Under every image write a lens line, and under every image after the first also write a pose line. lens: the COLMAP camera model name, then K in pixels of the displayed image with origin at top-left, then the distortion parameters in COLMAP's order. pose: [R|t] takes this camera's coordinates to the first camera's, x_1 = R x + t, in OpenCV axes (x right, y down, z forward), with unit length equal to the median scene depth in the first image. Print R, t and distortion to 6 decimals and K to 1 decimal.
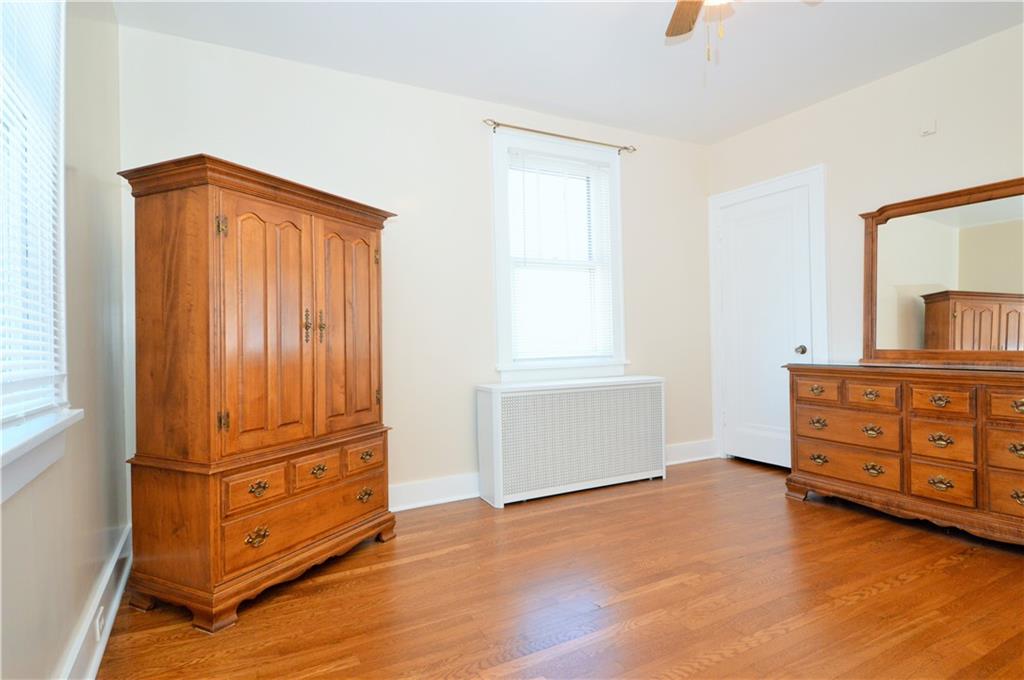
lens RADIAL K [[553.8, 0, 515.3], [0, 553.8, 339.0], [0, 0, 1]] dist [0.027010, -0.034137]
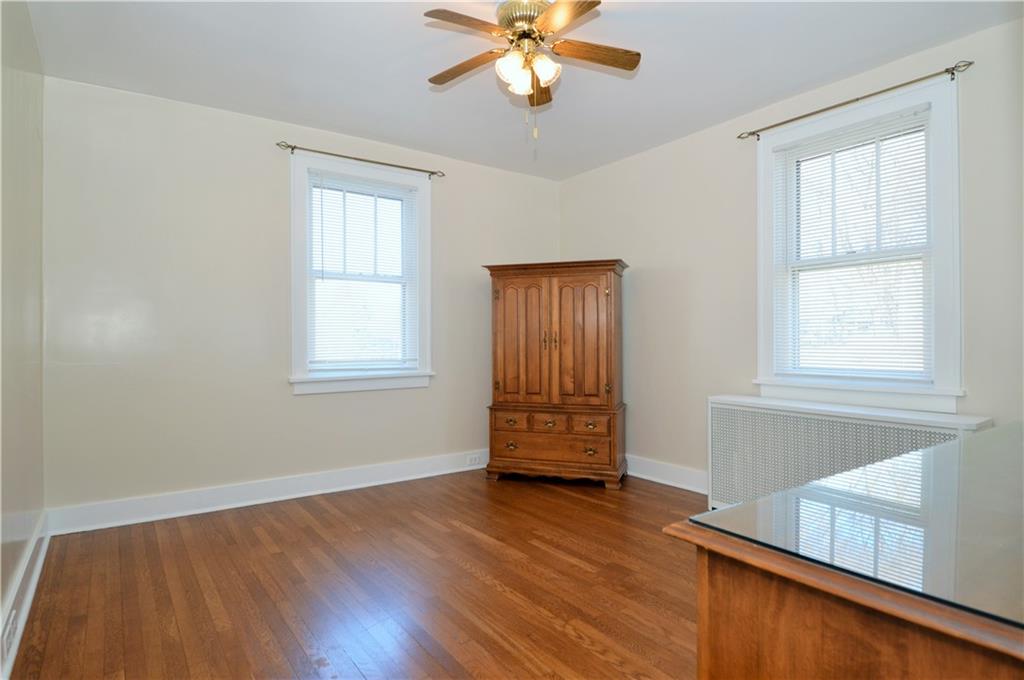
lens RADIAL K [[553.8, 0, 514.5], [0, 553.8, 340.1], [0, 0, 1]] dist [0.027010, -0.034137]
pose [[0.117712, 0.014690, -0.992939, 1.278112], [-0.002487, 0.999892, 0.014498, -0.047284], [0.993045, 0.000763, 0.117736, 0.648331]]
